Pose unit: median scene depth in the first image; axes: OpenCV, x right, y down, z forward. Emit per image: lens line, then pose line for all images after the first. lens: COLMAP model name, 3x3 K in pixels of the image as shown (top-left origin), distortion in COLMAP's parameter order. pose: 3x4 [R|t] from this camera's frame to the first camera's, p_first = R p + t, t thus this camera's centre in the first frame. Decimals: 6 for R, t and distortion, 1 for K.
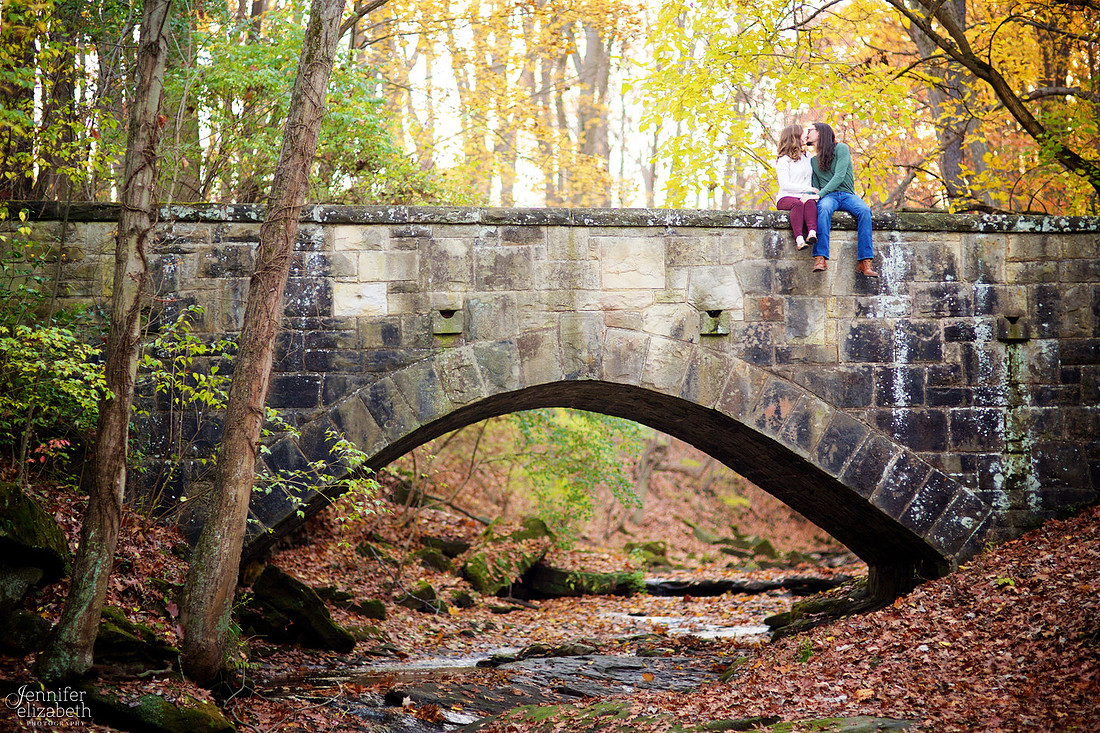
lens RADIAL K [[2909.6, 0, 550.0], [0, 2909.6, 366.5], [0, 0, 1]] dist [0.116146, -0.355314]
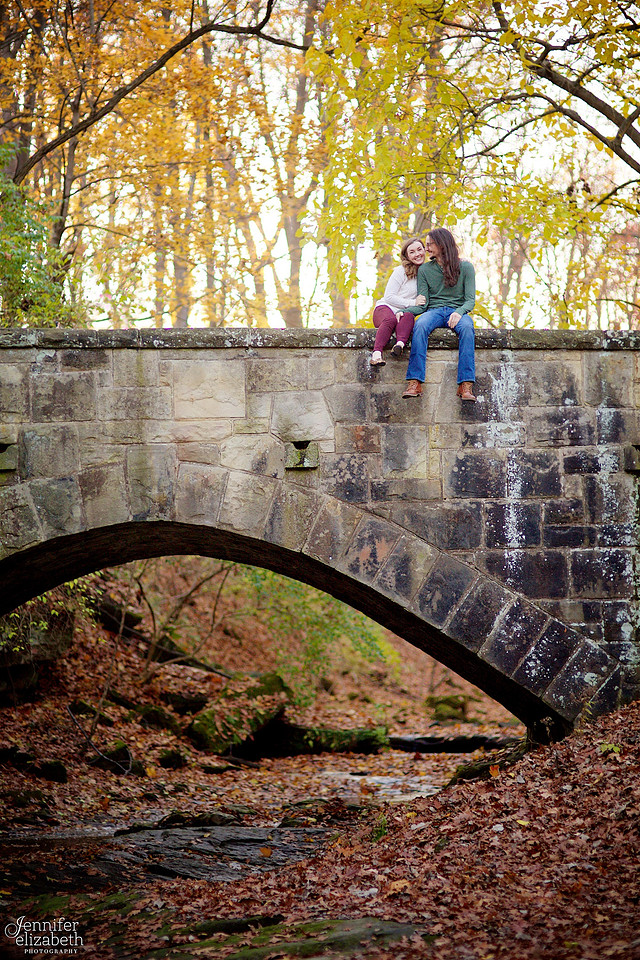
lens RADIAL K [[2539.3, 0, 320.0], [0, 2539.3, 480.0], [0, 0, 1]] dist [0.116146, -0.355314]
pose [[0.996732, -0.011025, -0.080019, 0.123733], [0.009211, 0.999693, -0.022996, 0.010378], [0.080248, 0.022184, 0.996528, 0.227816]]
